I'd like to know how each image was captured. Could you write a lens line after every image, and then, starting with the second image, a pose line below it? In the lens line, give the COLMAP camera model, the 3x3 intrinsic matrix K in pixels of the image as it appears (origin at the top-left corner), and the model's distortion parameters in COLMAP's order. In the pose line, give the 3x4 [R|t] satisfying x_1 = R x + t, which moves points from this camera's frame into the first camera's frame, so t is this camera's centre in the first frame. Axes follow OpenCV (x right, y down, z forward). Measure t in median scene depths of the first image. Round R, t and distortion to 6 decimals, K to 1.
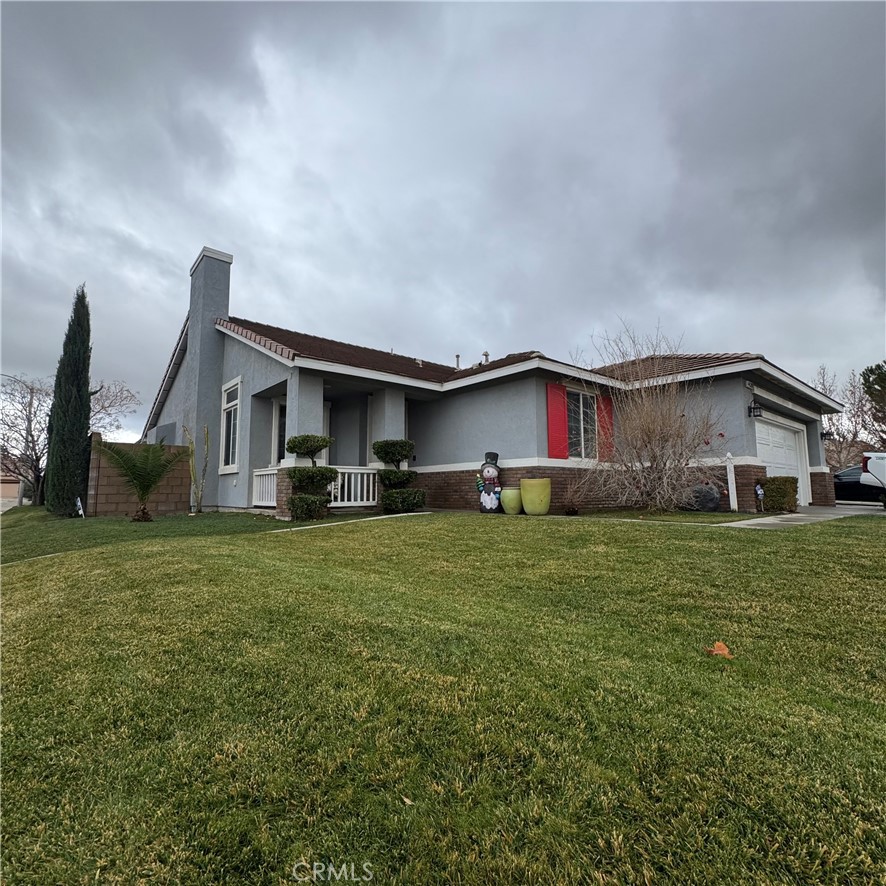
lens RADIAL K [[471.2, 0, 443.0], [0, 471.2, 443.0], [0, 0, 1]] dist [-0.003376, -0.000205]
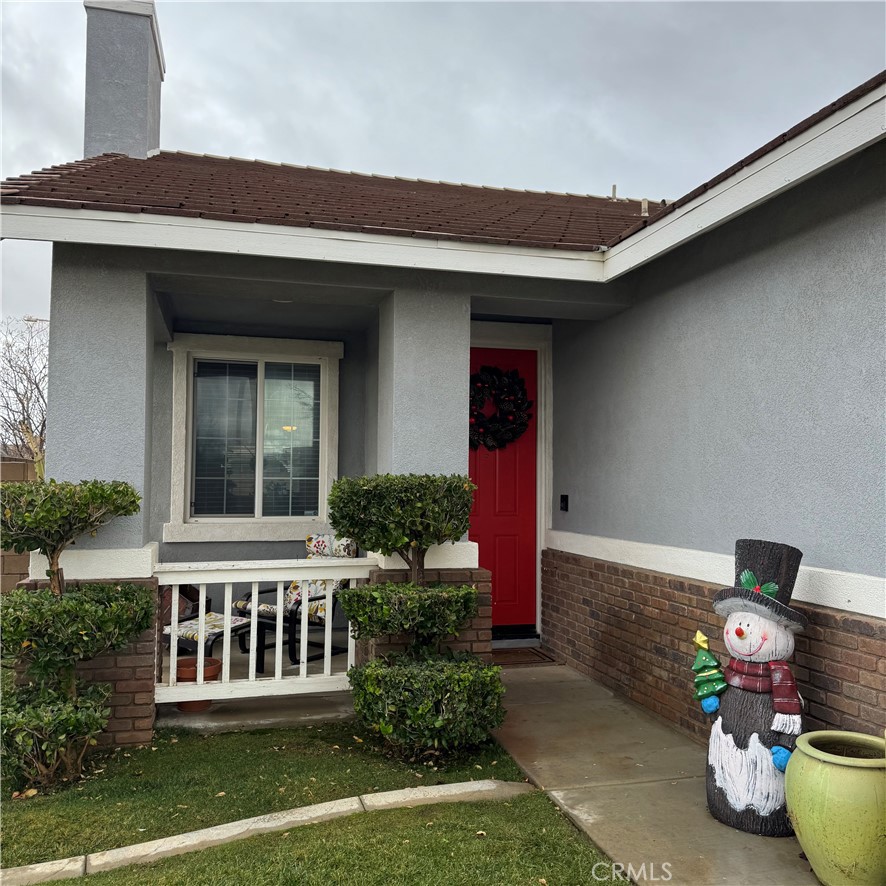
lens RADIAL K [[826.9, 0, 443.0], [0, 826.9, 443.0], [0, 0, 1]] dist [-0.001101, -0.009390]
pose [[0.899528, -0.009778, -0.436753, 0.137396], [0.037181, 0.997836, 0.054237, -0.051817], [0.435277, -0.065026, 0.897945, 0.593207]]
